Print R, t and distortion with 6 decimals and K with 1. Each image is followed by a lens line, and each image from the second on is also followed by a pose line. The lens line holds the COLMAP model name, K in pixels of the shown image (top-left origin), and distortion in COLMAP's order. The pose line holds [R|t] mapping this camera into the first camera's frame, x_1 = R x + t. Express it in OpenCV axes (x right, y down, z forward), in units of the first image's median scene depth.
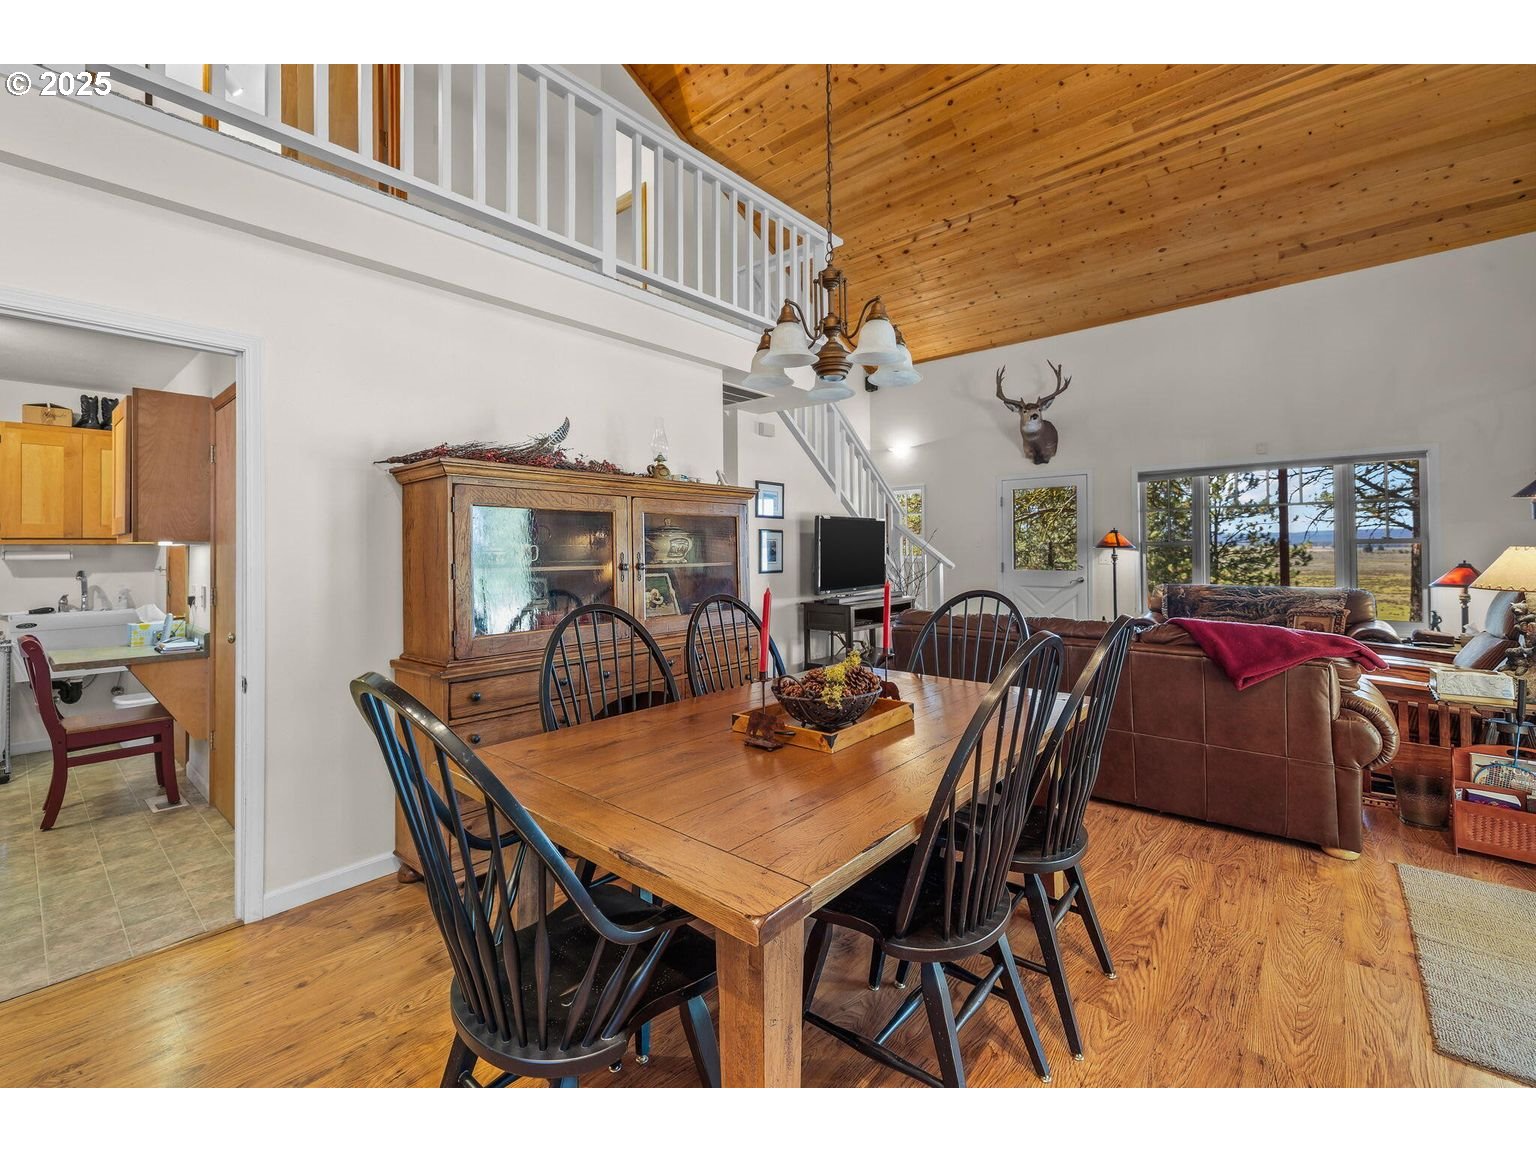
lens RADIAL K [[658.0, 0, 761.5], [0, 658.0, 544.8], [0, 0, 1]] dist [-0.000686, -0.000399]
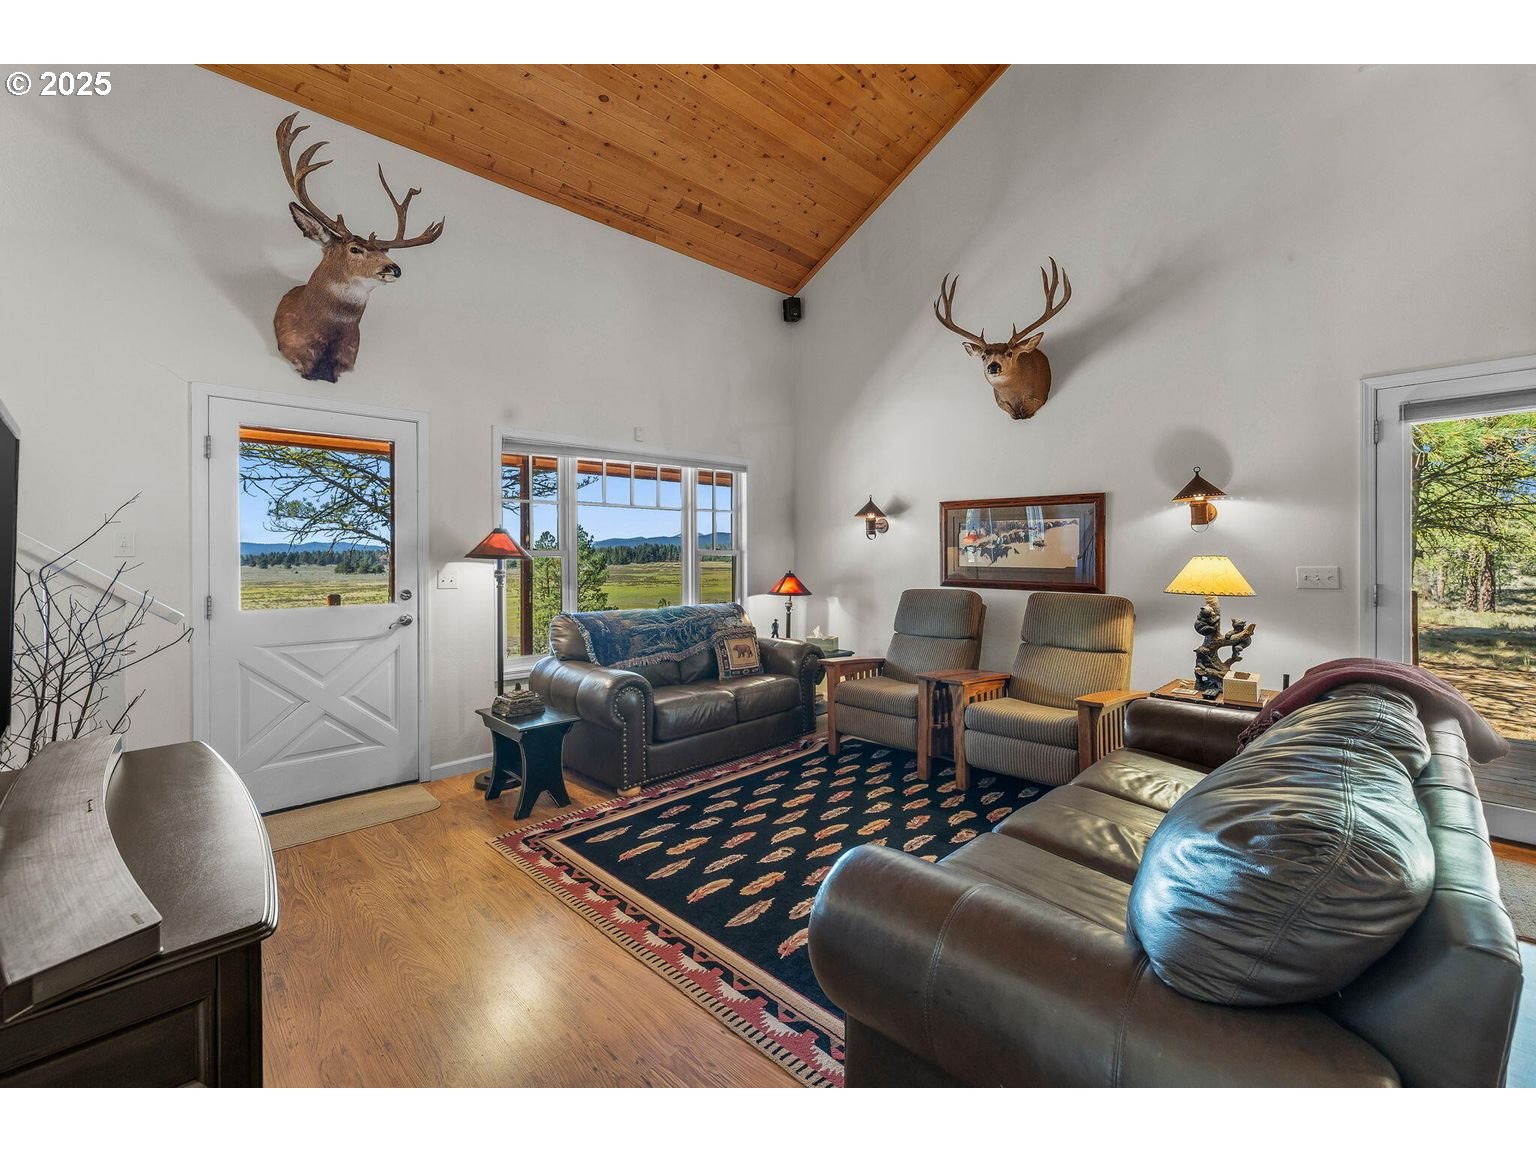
lens RADIAL K [[658.0, 0, 761.5], [0, 658.0, 544.8], [0, 0, 1]] dist [-0.000686, -0.000399]
pose [[0.087858, 0.022894, 0.995870, -0.015227], [-0.001342, 0.999738, -0.022865, 0.006123], [-0.996132, 0.000672, 0.087866, 0.827032]]
